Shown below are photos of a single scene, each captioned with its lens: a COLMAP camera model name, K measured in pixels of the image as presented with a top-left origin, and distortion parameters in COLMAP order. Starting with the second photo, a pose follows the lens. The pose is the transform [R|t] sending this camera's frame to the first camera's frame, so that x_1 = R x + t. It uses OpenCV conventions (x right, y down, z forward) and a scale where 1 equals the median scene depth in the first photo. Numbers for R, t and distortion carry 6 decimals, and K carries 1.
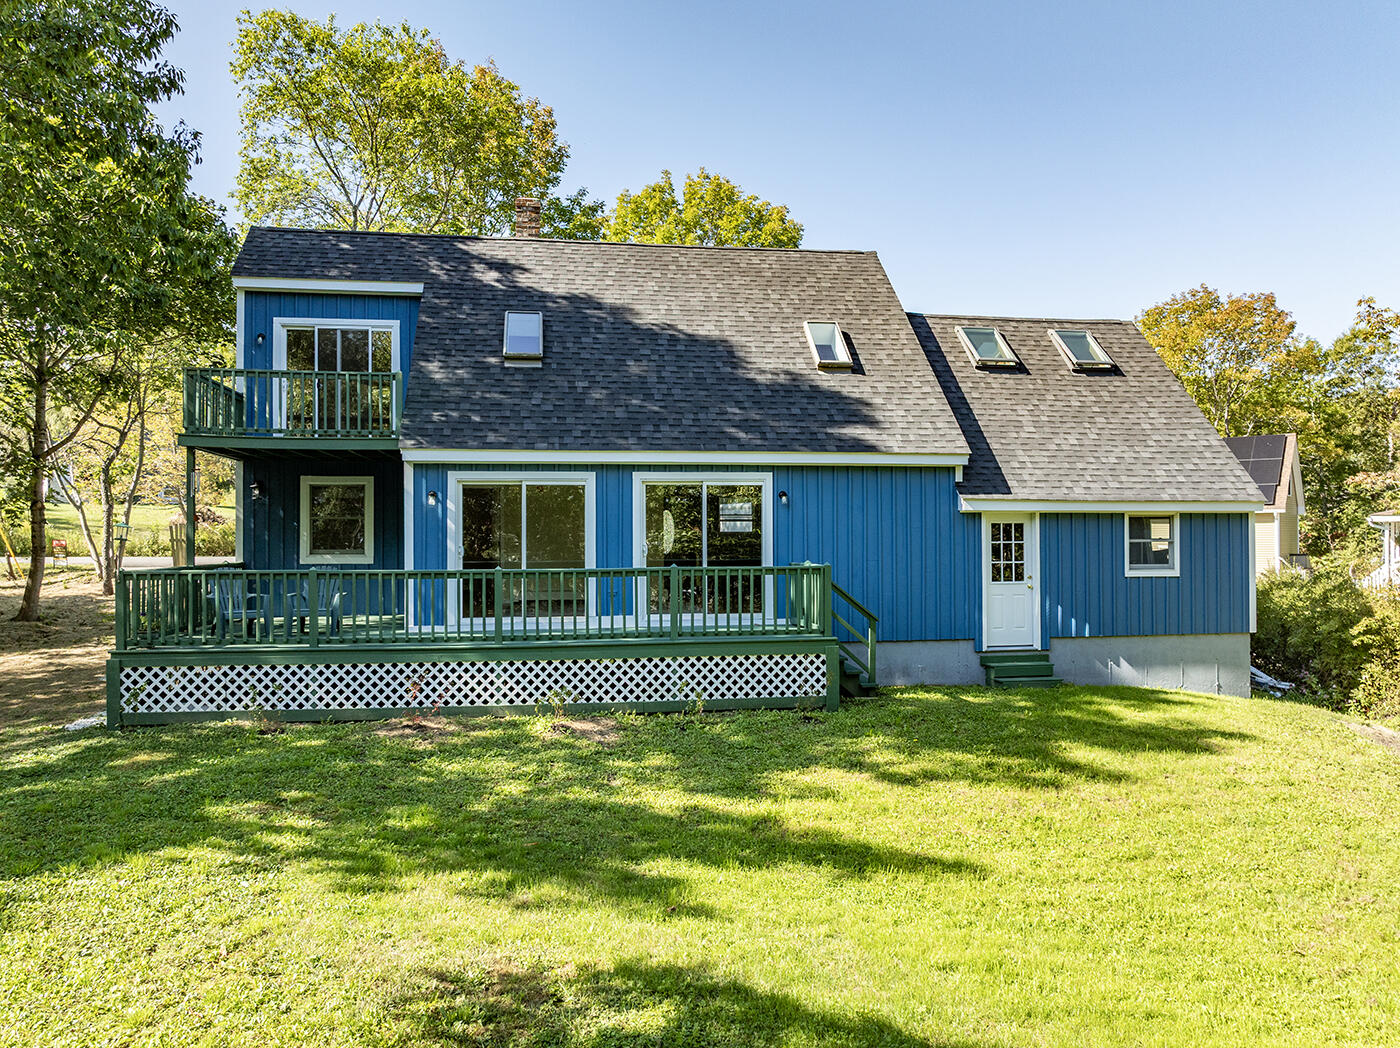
lens RADIAL K [[979.5, 0, 701.3], [0, 979.5, 520.7], [0, 0, 1]] dist [-0.020074, 0.005122]
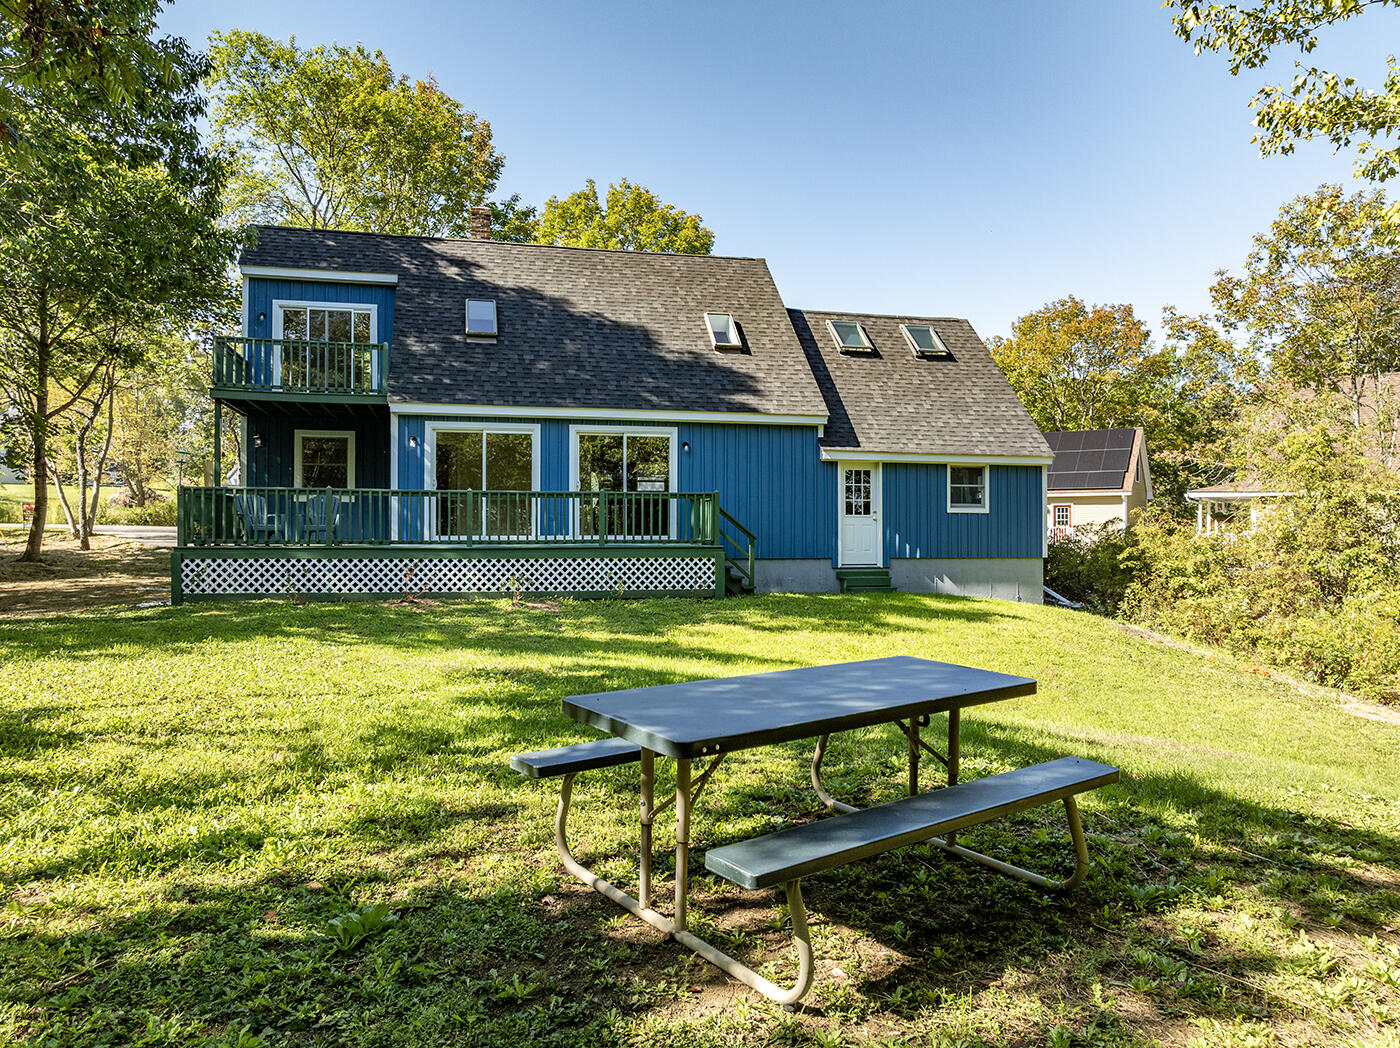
lens RADIAL K [[979.5, 0, 697.0], [0, 979.5, 528.3], [0, 0, 1]] dist [-0.020074, 0.005122]
pose [[0.996900, 0.005309, 0.078501, -0.002666], [-0.005637, 0.999976, 0.003947, 0.073682], [-0.078478, -0.004378, 0.996906, -0.273958]]
